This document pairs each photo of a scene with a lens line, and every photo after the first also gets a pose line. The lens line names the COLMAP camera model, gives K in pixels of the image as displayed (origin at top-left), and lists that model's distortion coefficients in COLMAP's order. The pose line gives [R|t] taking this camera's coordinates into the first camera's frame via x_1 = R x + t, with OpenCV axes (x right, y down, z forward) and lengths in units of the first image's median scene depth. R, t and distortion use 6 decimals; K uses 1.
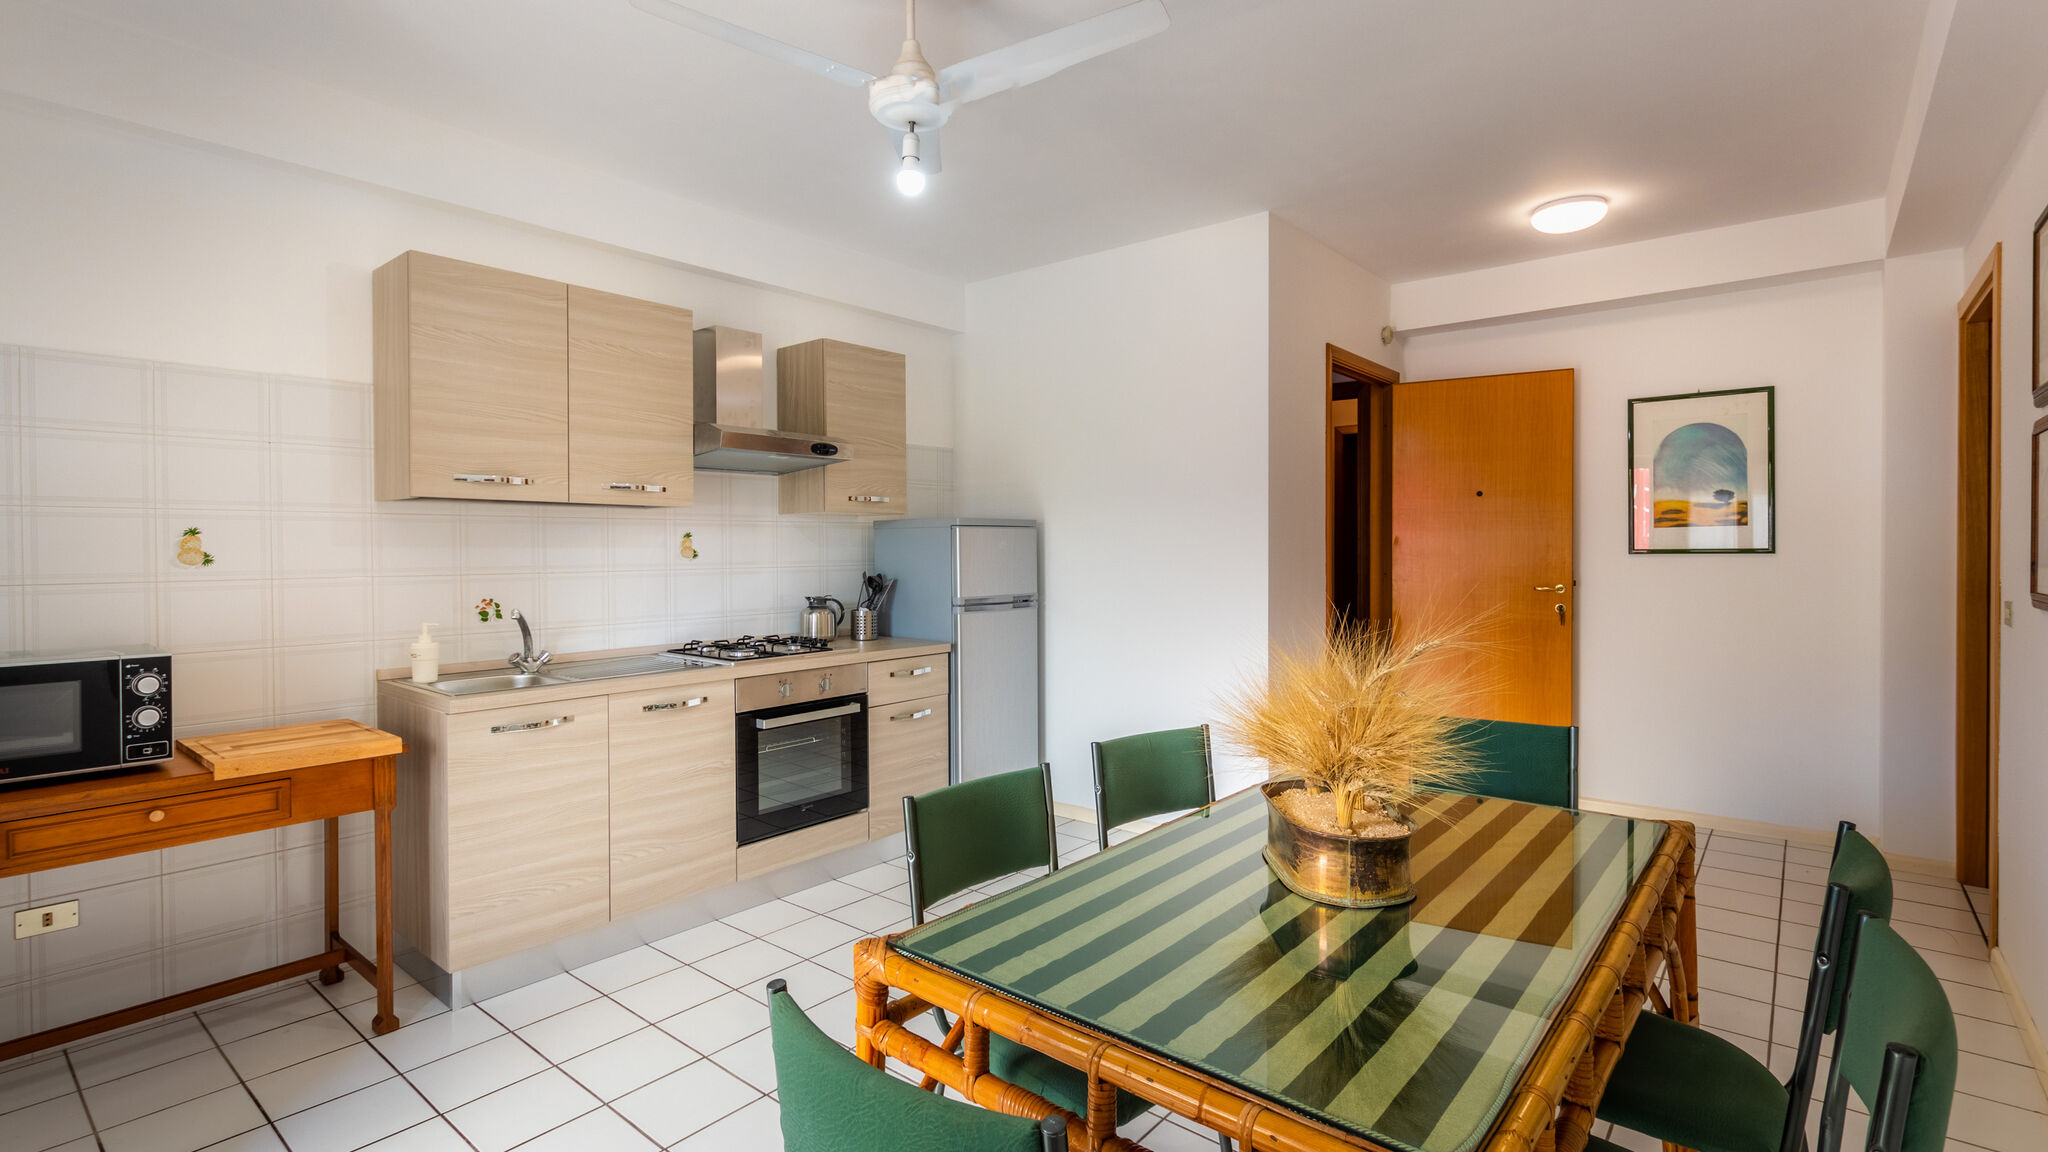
lens RADIAL K [[951.1, 0, 1022.3], [0, 951.1, 551.7], [0, 0, 1]] dist [0.000813, 0.000121]
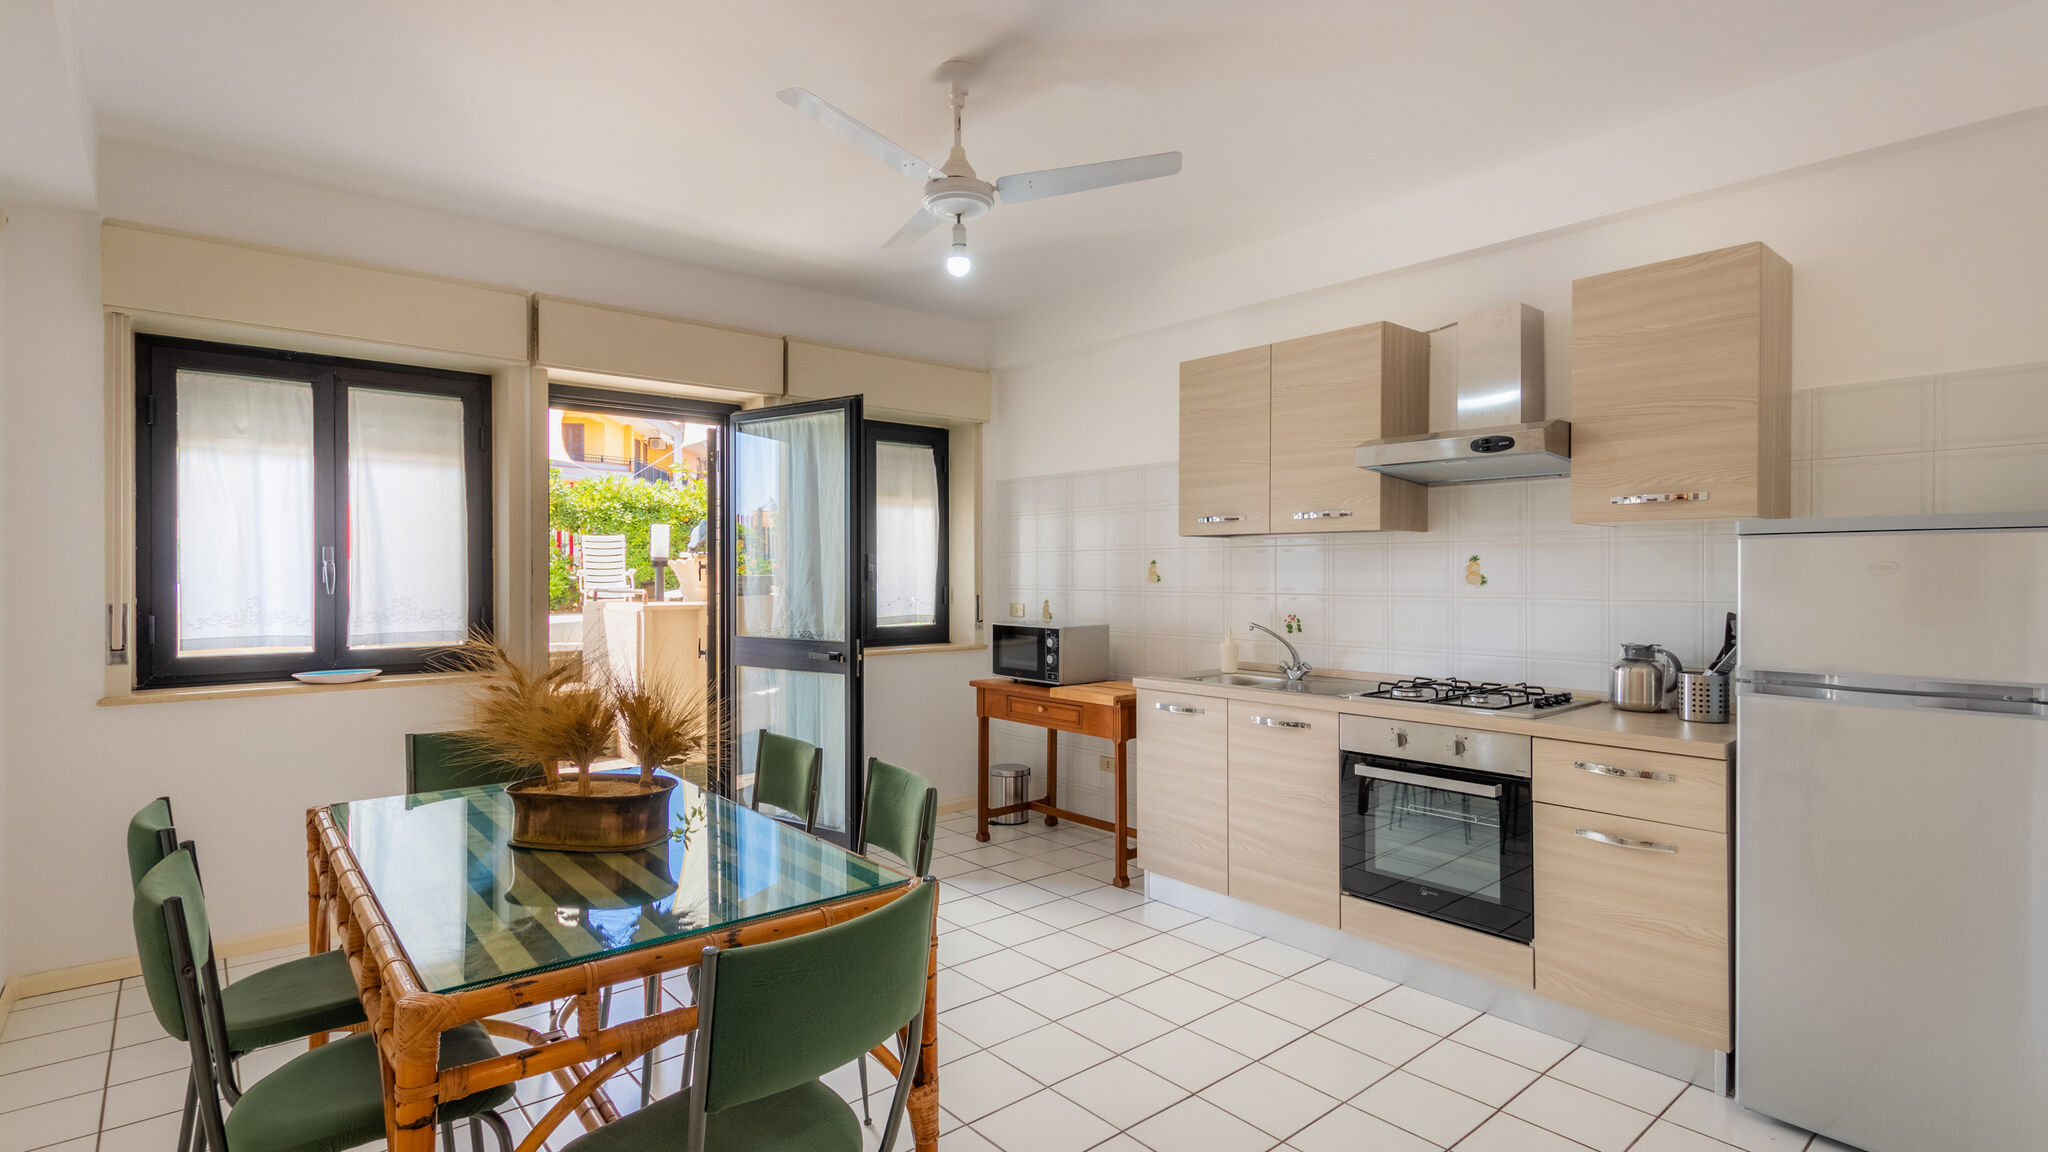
lens RADIAL K [[978.0, 0, 1024.0], [0, 978.0, 576.0], [0, 0, 1]] dist [0.000035, 0.000007]
pose [[-0.173287, 0.007561, -0.984842, 0.701544], [-0.004439, 0.999954, 0.008458, -0.008137], [0.984861, 0.005838, -0.173246, 0.859140]]
